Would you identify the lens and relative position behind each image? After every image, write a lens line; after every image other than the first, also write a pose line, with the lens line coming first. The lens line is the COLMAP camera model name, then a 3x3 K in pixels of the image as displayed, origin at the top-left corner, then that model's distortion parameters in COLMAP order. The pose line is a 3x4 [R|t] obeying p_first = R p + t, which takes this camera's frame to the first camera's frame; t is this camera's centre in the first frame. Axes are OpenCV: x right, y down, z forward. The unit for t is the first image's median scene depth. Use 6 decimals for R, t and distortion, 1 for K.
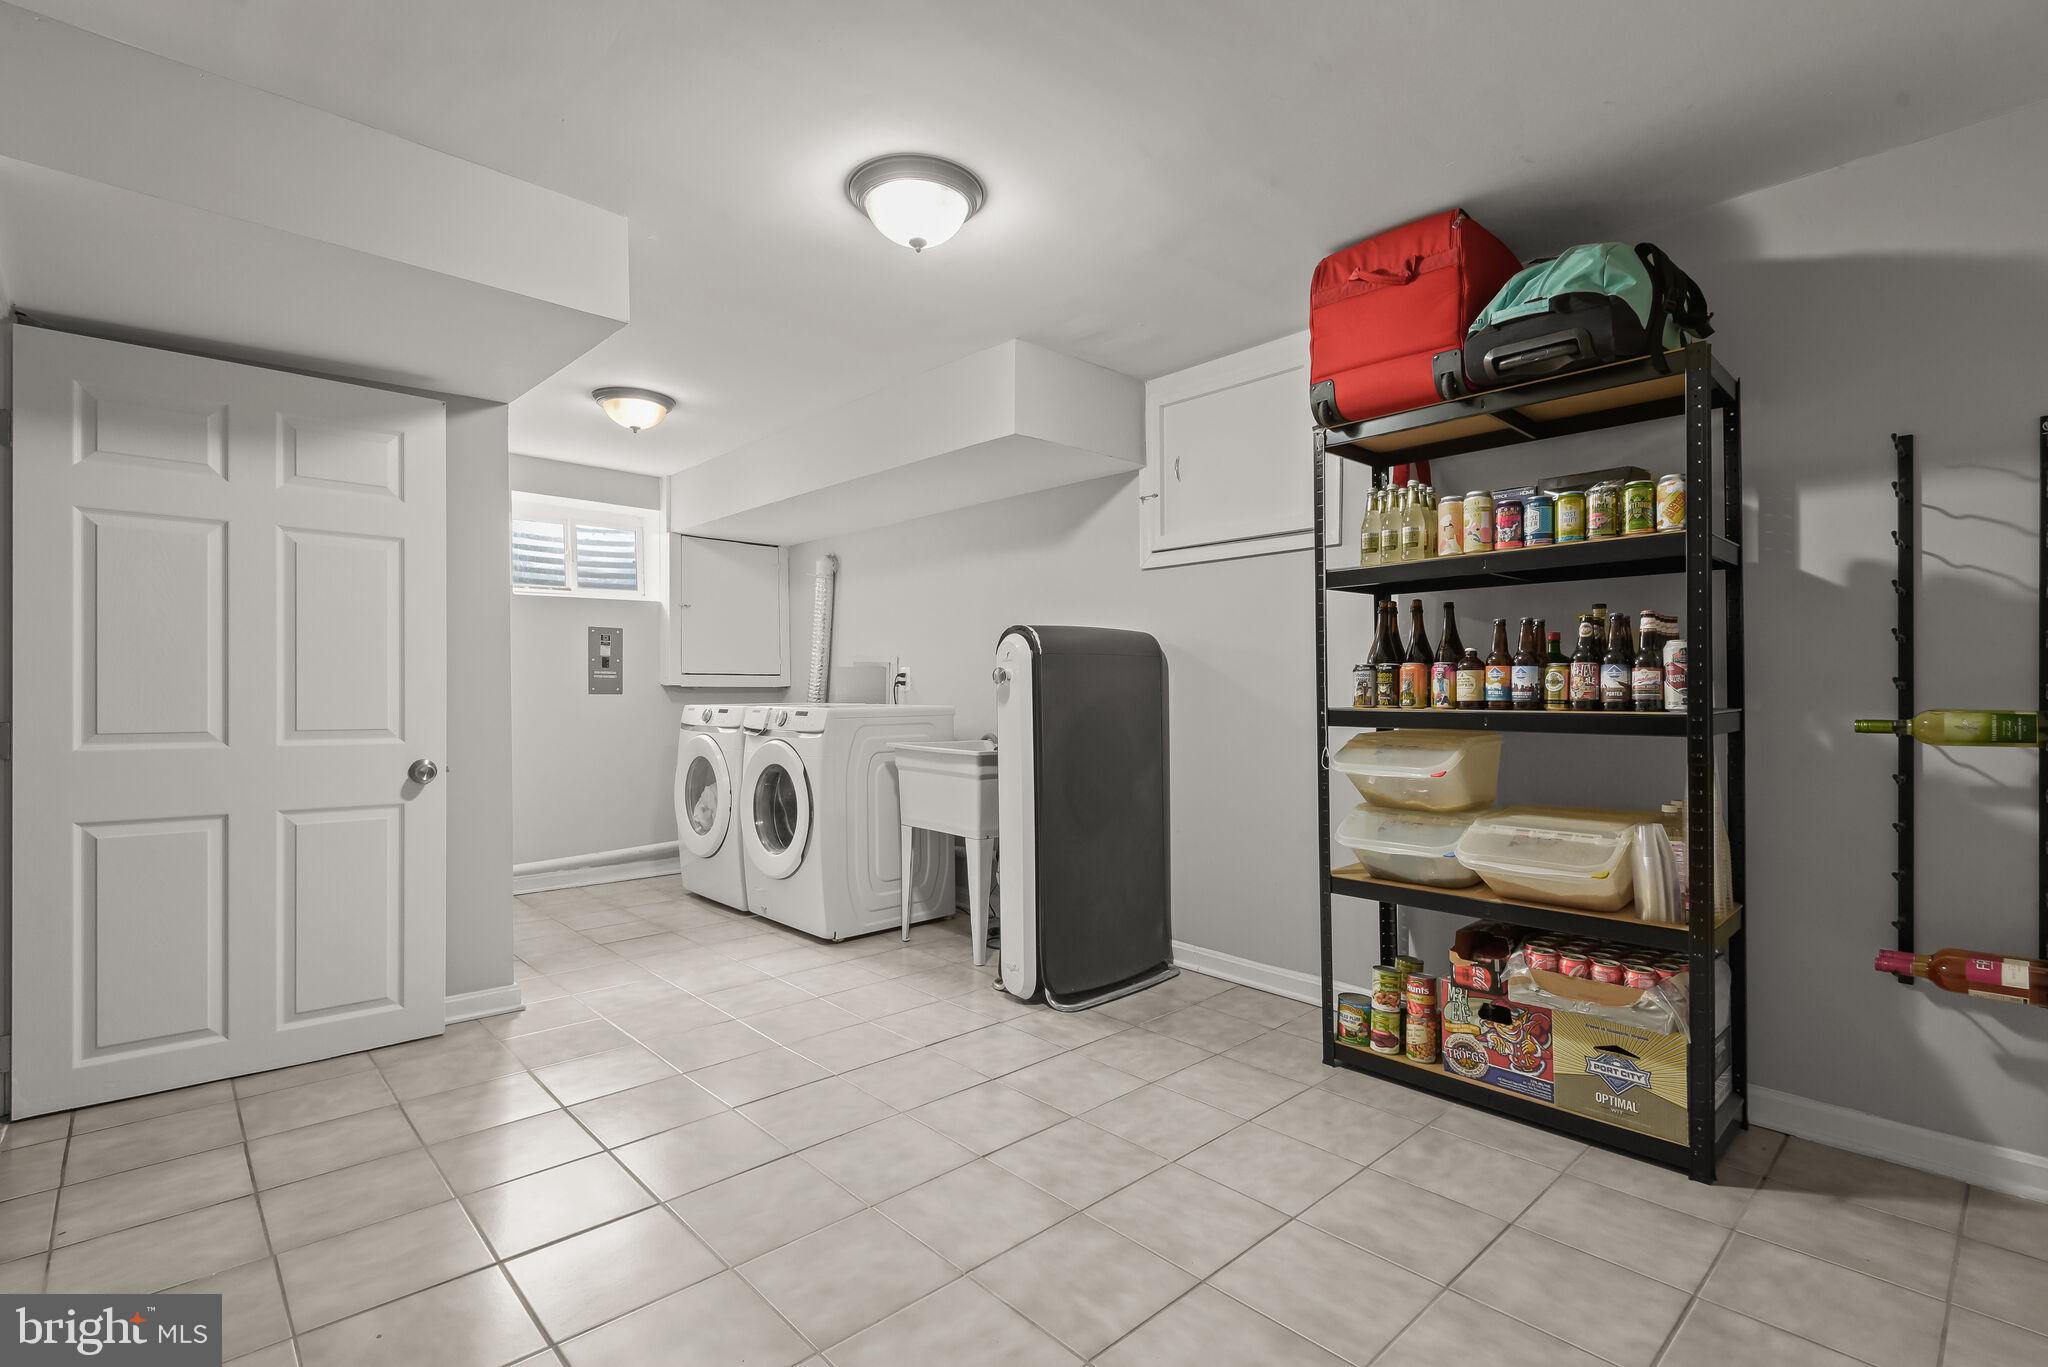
lens RADIAL K [[948.5, 0, 1006.9], [0, 948.5, 701.0], [0, 0, 1]] dist [0.027342, -0.012250]
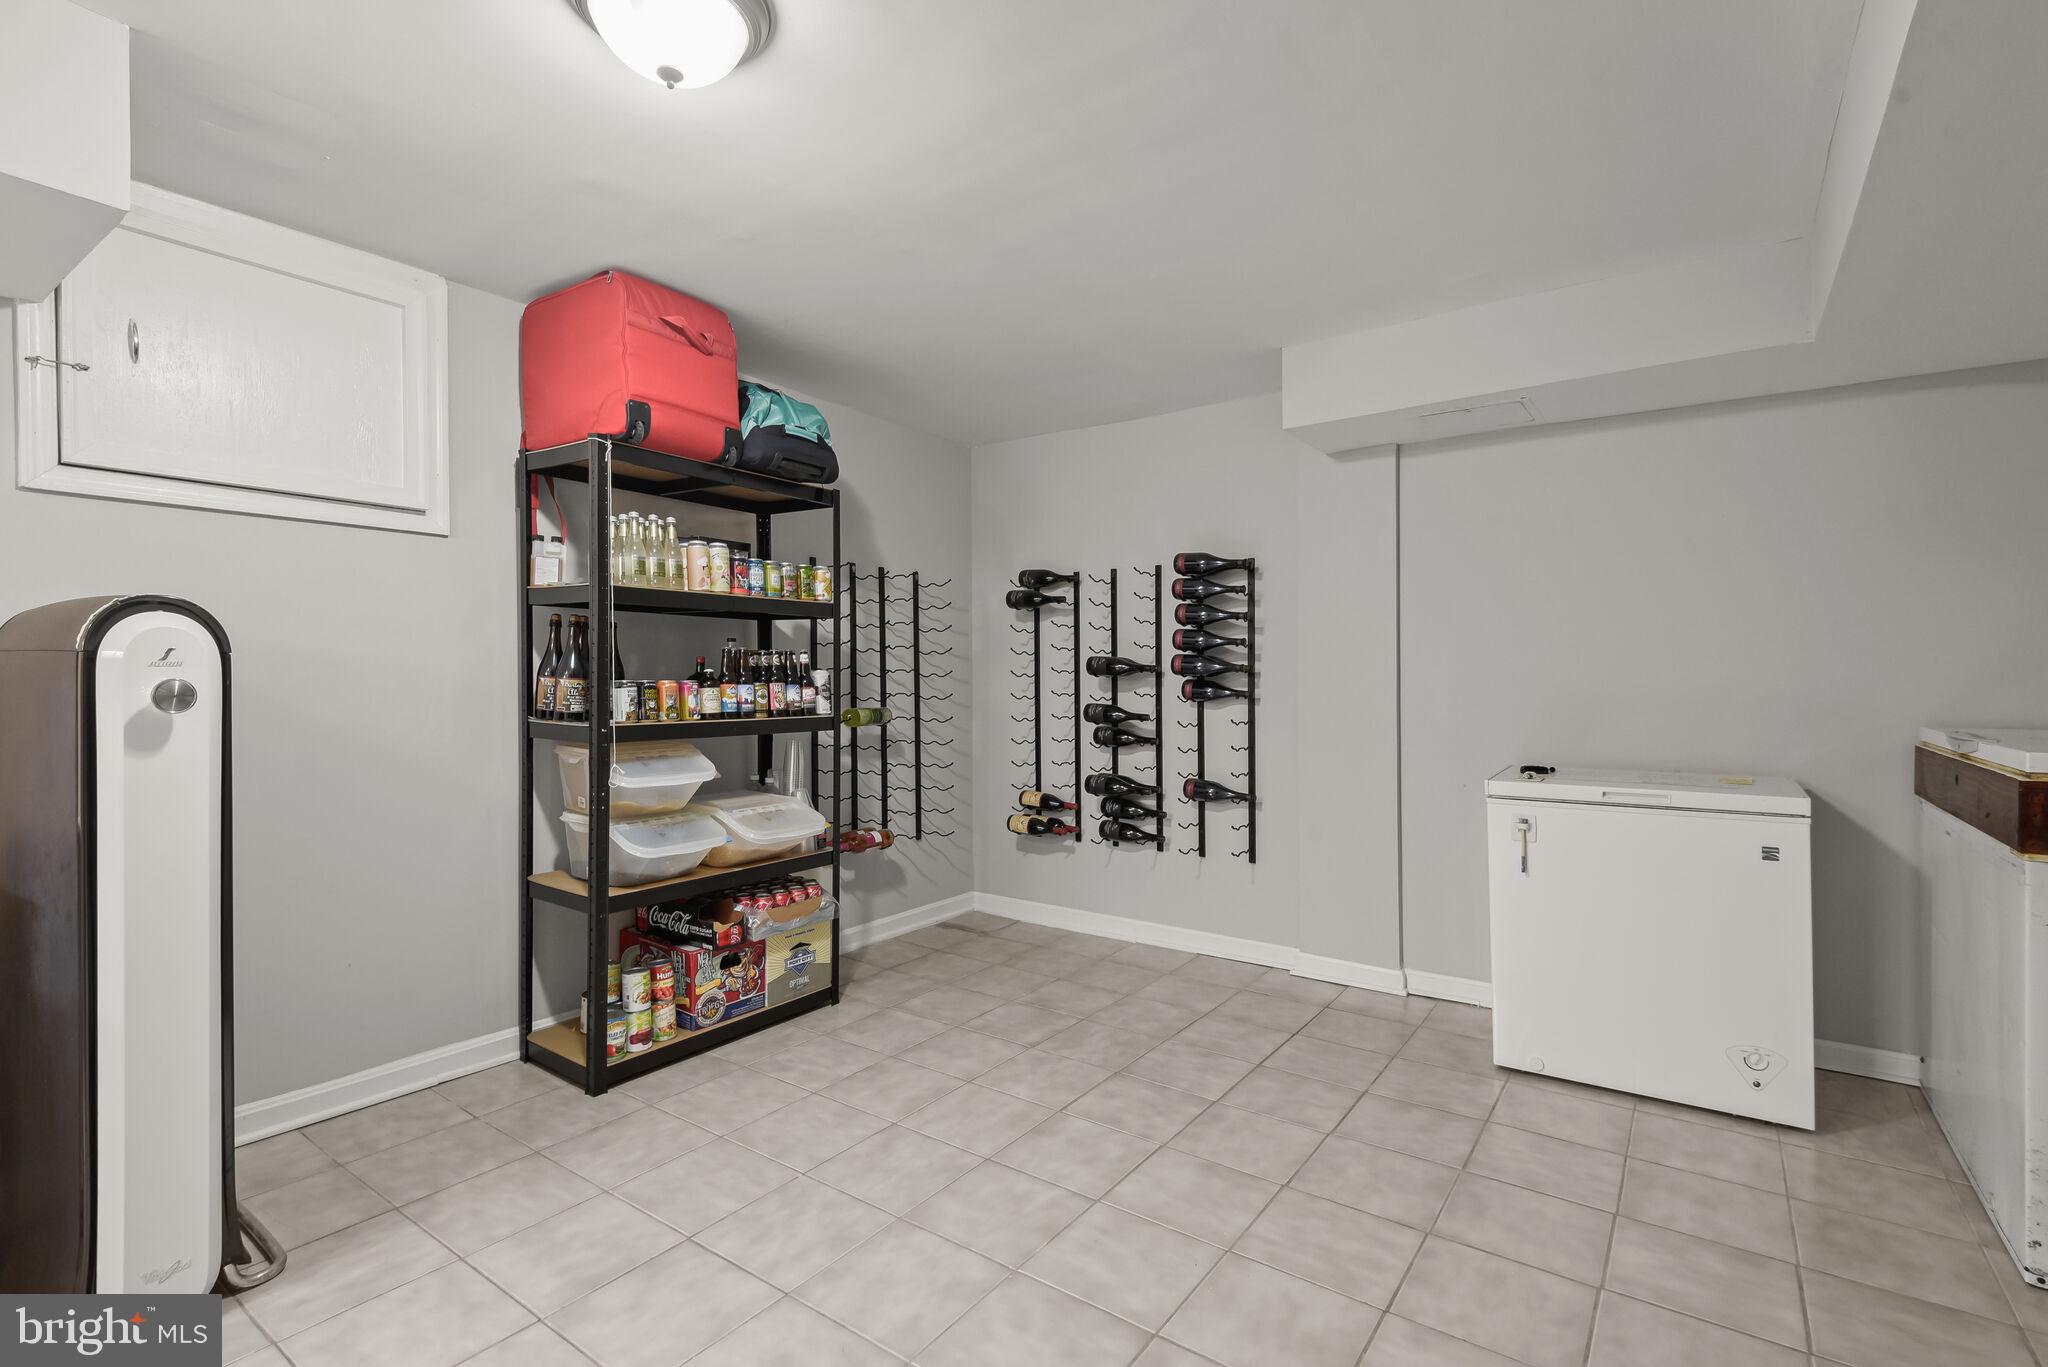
lens RADIAL K [[948.5, 0, 1027.7], [0, 948.5, 654.2], [0, 0, 1]] dist [0.027342, -0.012250]
pose [[-0.212700, 0.021157, 0.976888, -0.868758], [0.005456, 0.999776, -0.020465, -0.052591], [-0.977102, 0.000977, -0.212768, 0.953102]]
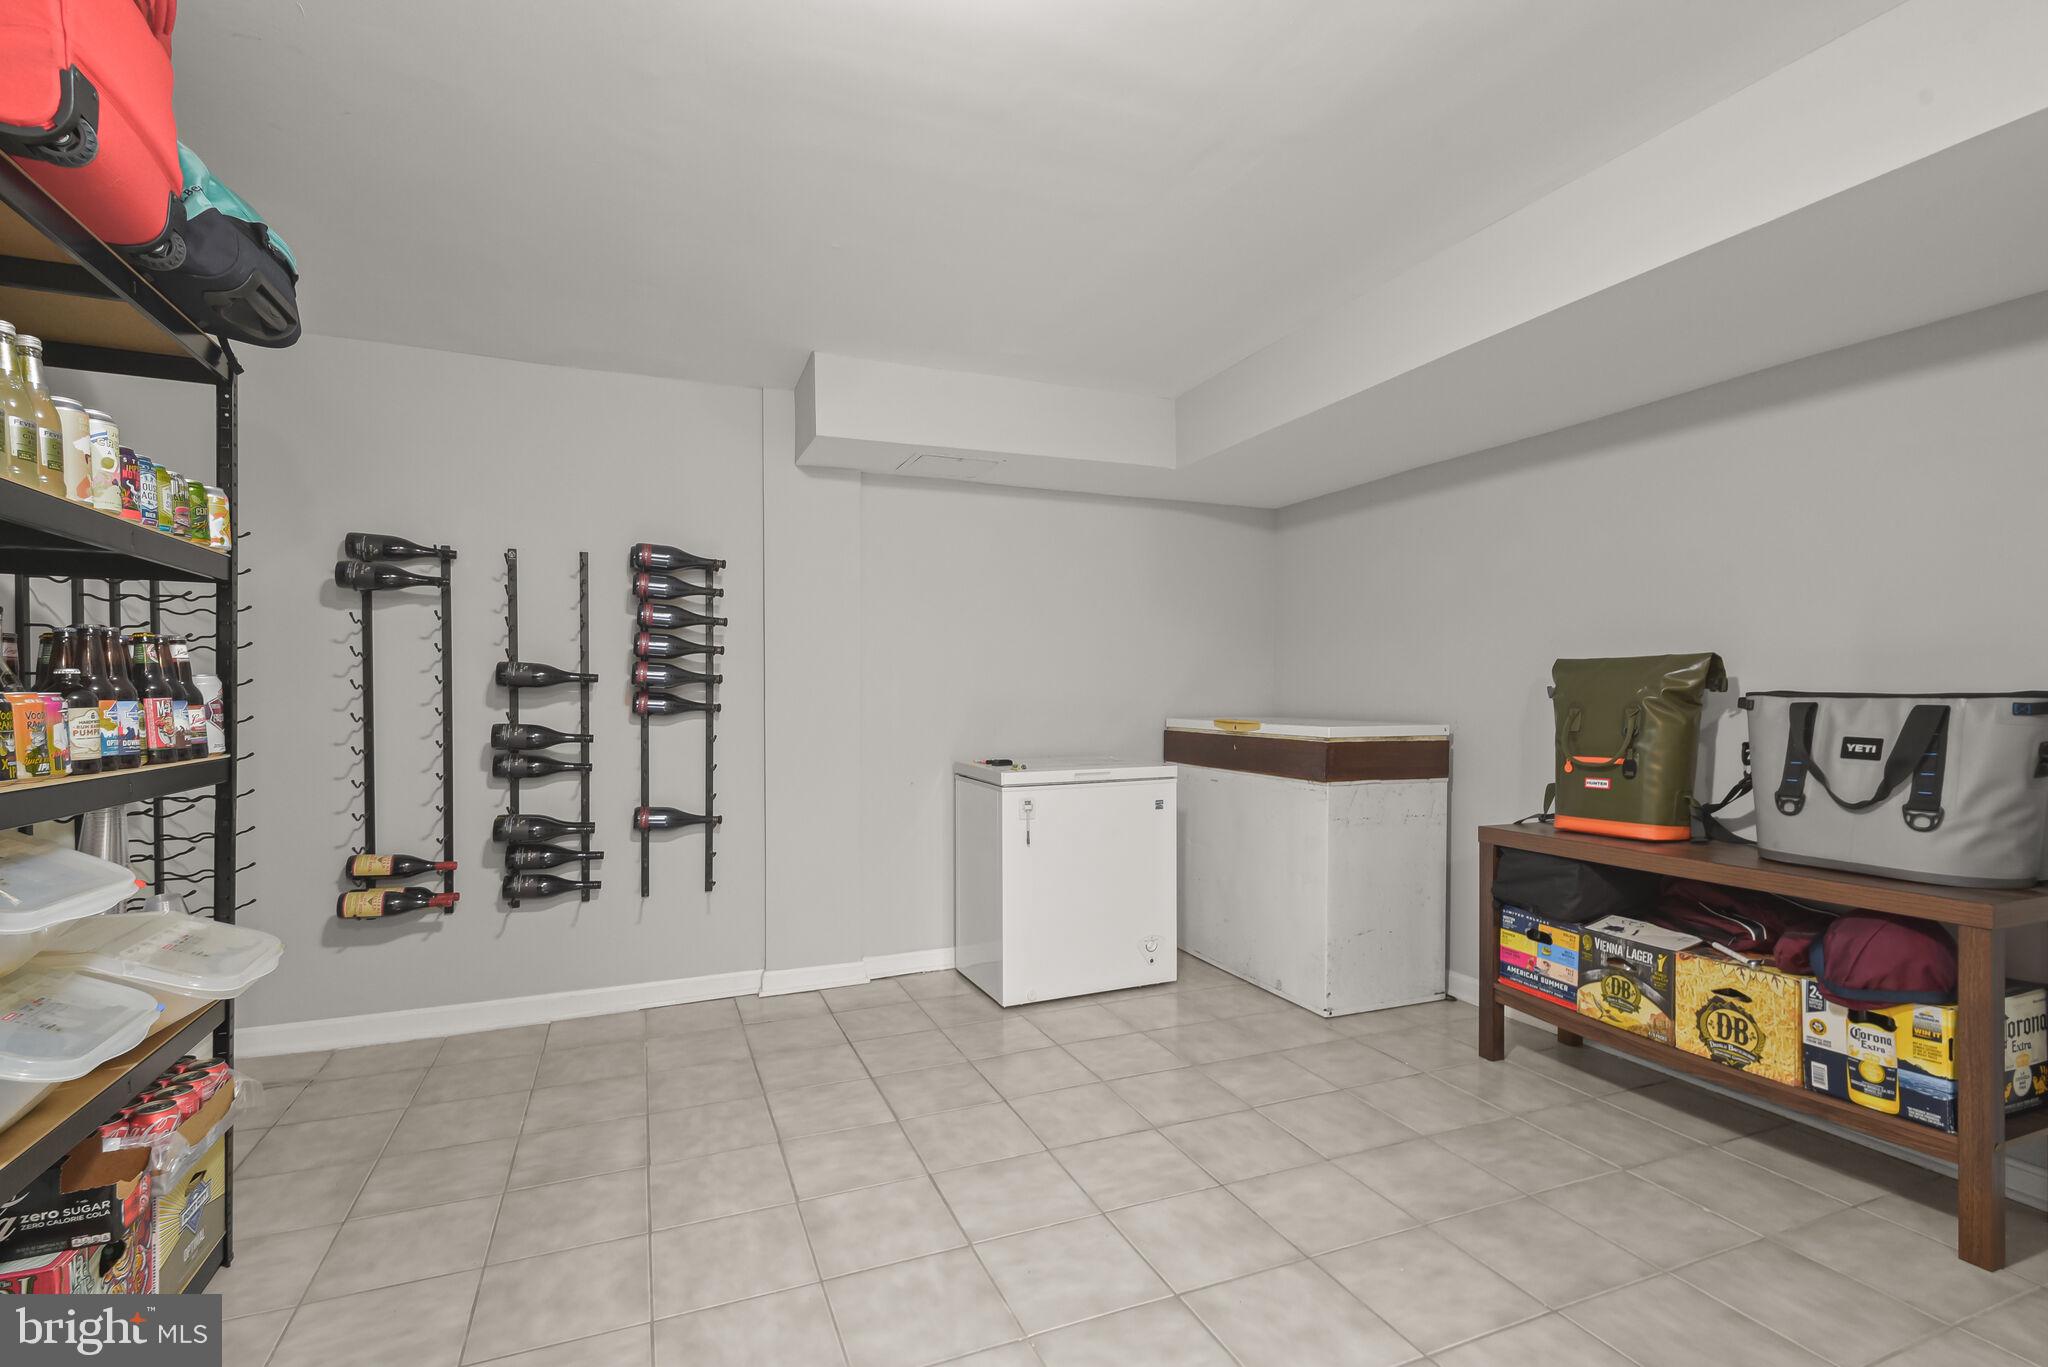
lens RADIAL K [[948.5, 0, 1019.5], [0, 948.5, 680.3], [0, 0, 1]] dist [0.027342, -0.012250]
pose [[-0.943172, 0.005352, 0.332262, -0.283193], [0.003893, 0.999980, -0.005056, -0.047937], [-0.332282, -0.003476, -0.943174, 1.508185]]
